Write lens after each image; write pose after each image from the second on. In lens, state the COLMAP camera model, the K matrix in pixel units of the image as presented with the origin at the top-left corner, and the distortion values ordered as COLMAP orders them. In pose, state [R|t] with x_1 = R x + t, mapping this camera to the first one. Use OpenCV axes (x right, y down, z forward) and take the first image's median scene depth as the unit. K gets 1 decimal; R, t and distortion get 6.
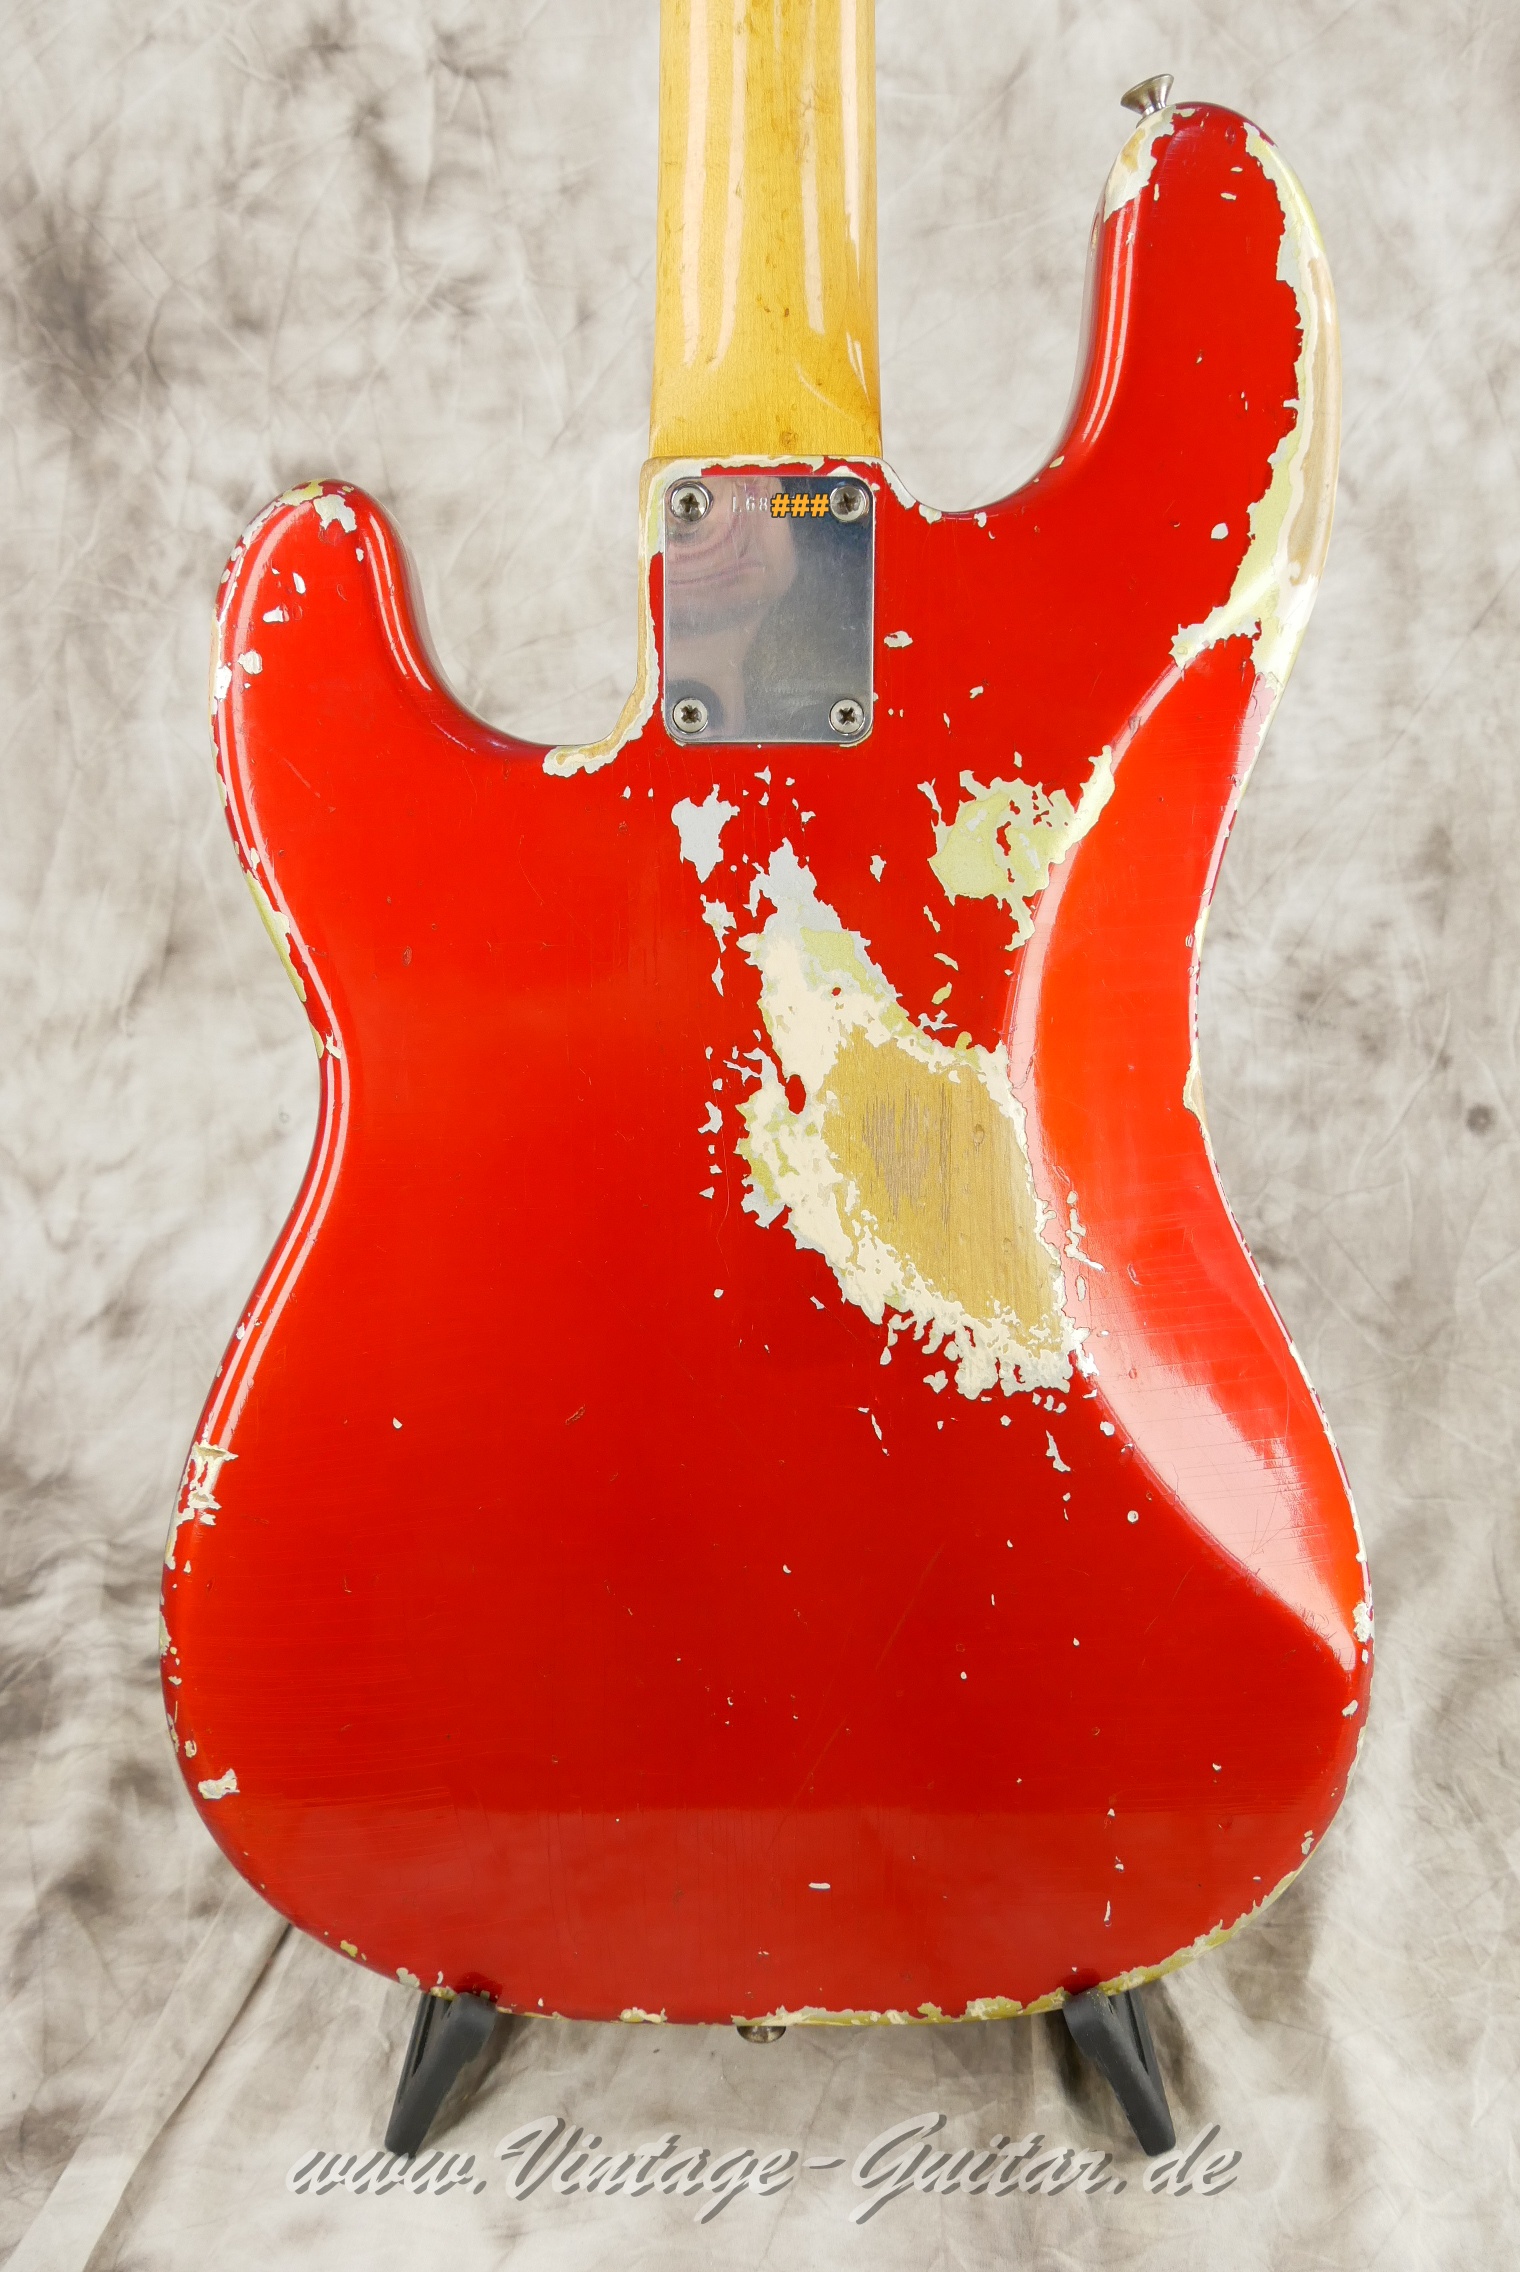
lens RADIAL K [[1880.9, 0, 749.6], [0, 1880.9, 1115.1], [0, 0, 1]] dist [-0.070776, 0.038119]
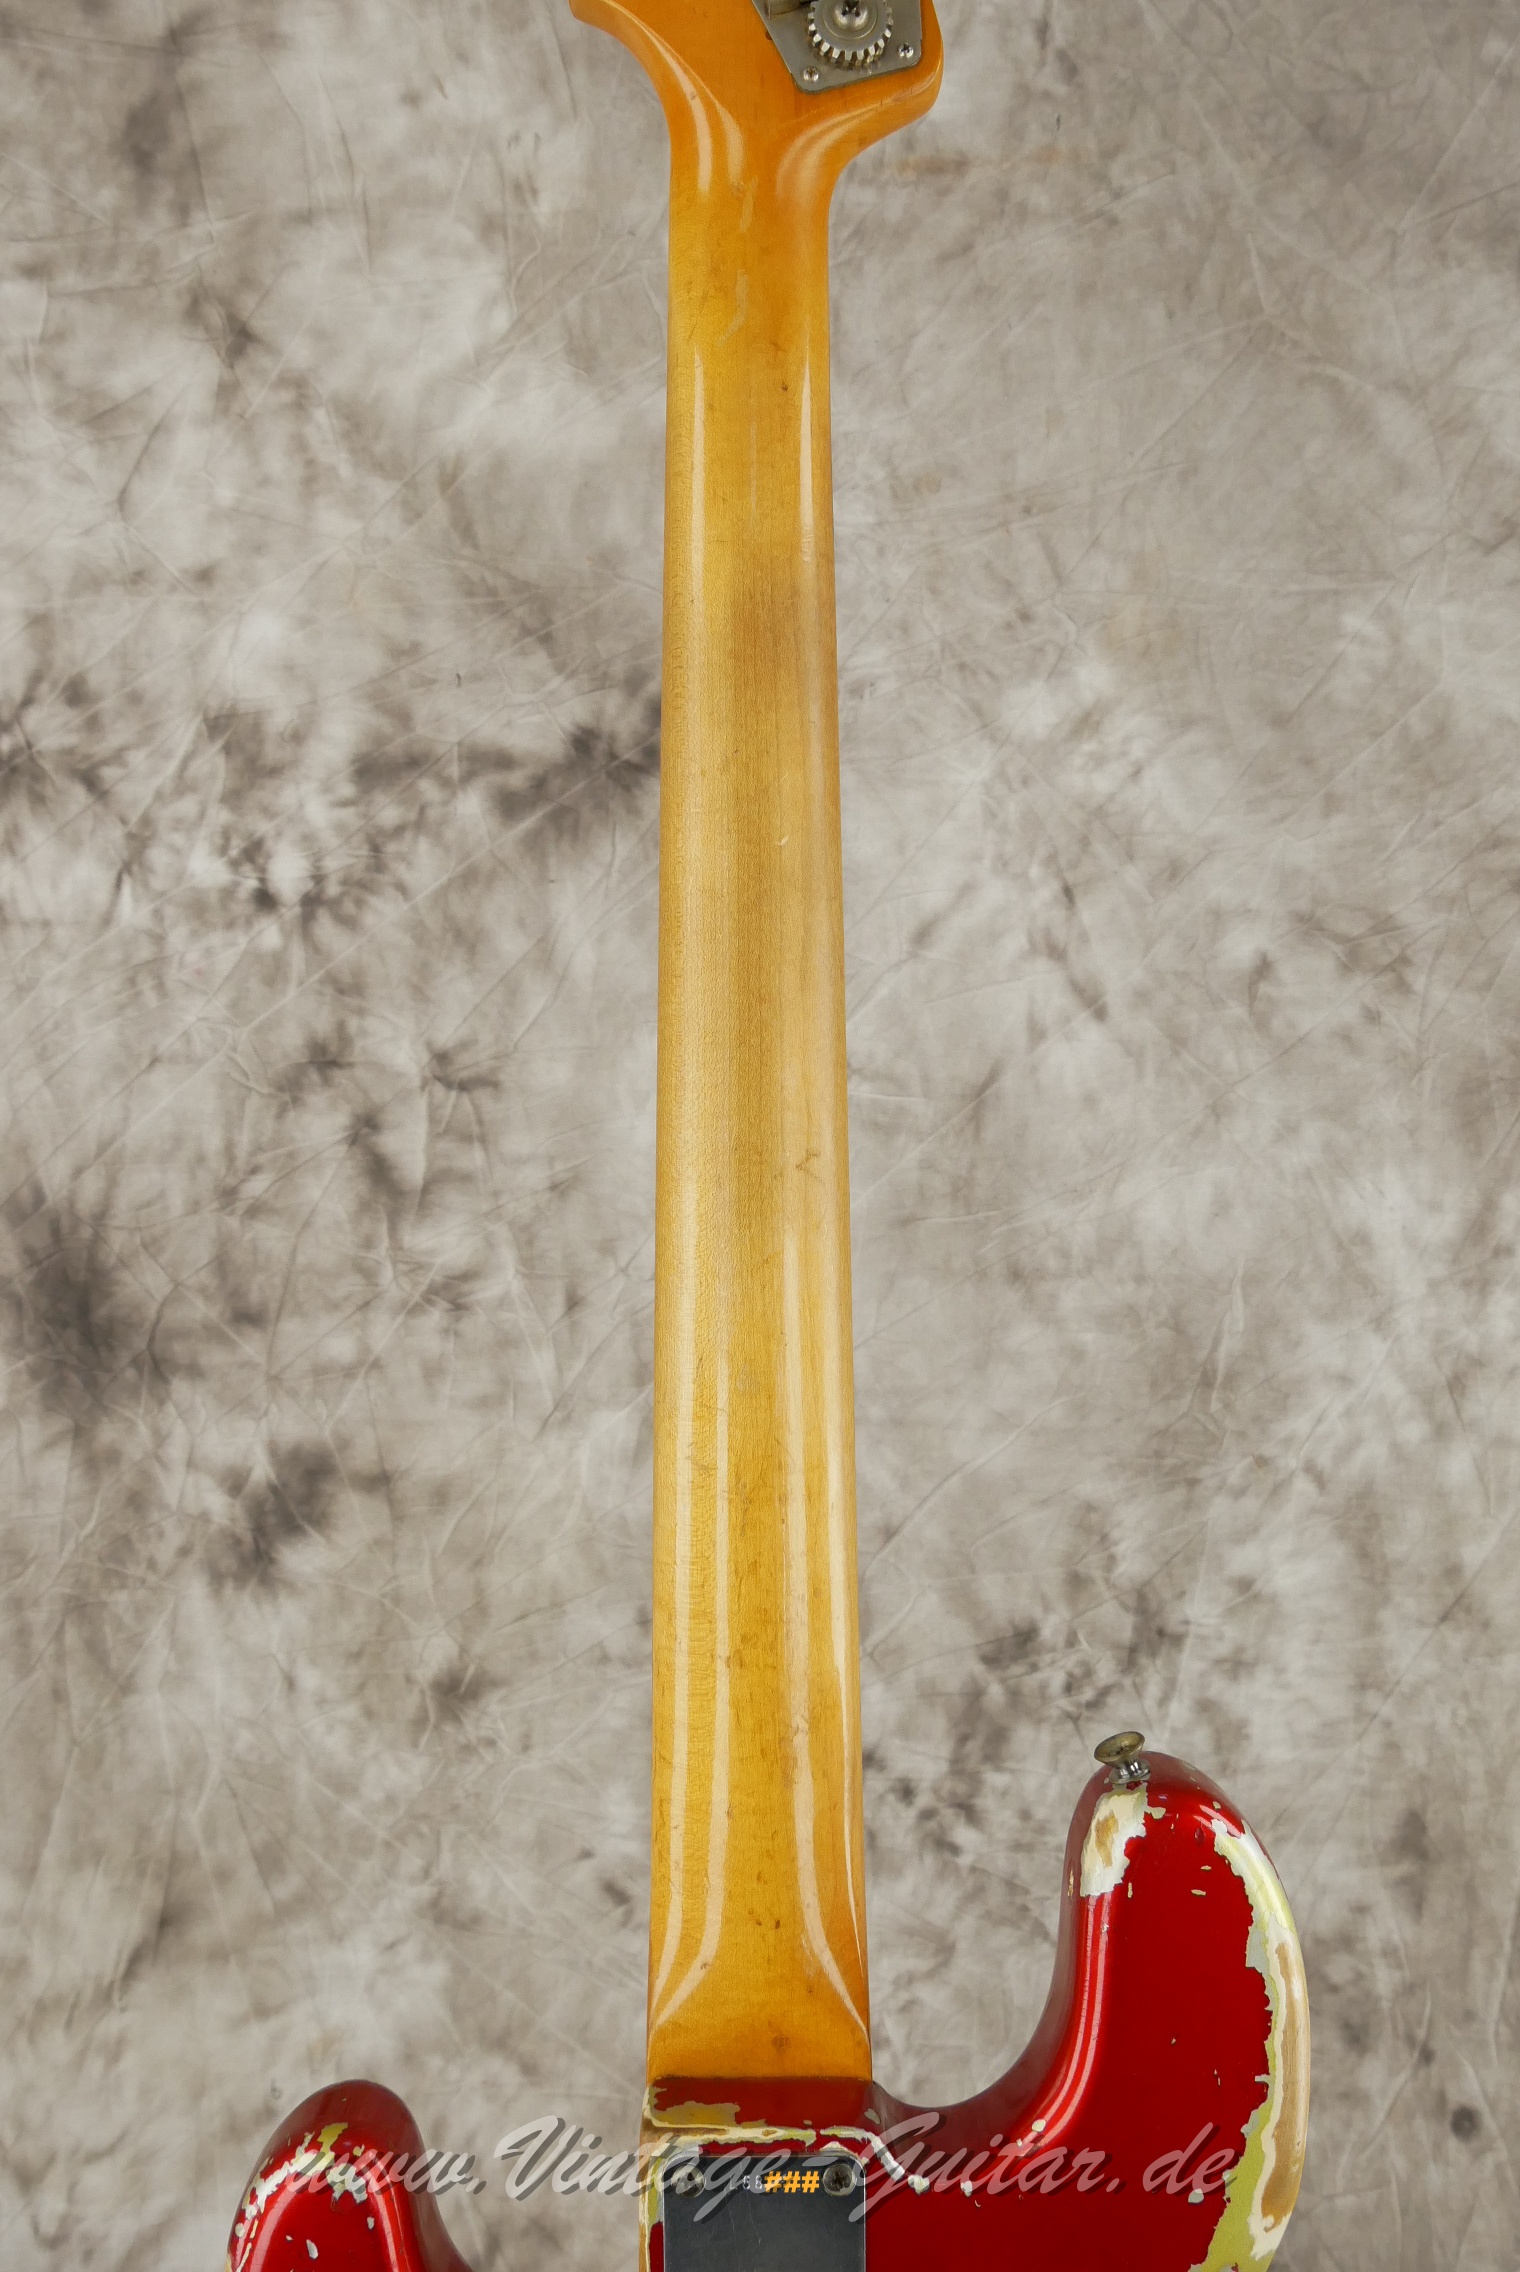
lens RADIAL K [[1880.9, 0, 741.4], [0, 1880.9, 1106.8], [0, 0, 1]] dist [-0.070776, 0.038119]
pose [[0.999939, -0.007636, 0.007939, -0.002976], [0.008556, 0.992344, -0.123212, -0.416421], [-0.006938, 0.123272, 0.992349, -0.050062]]
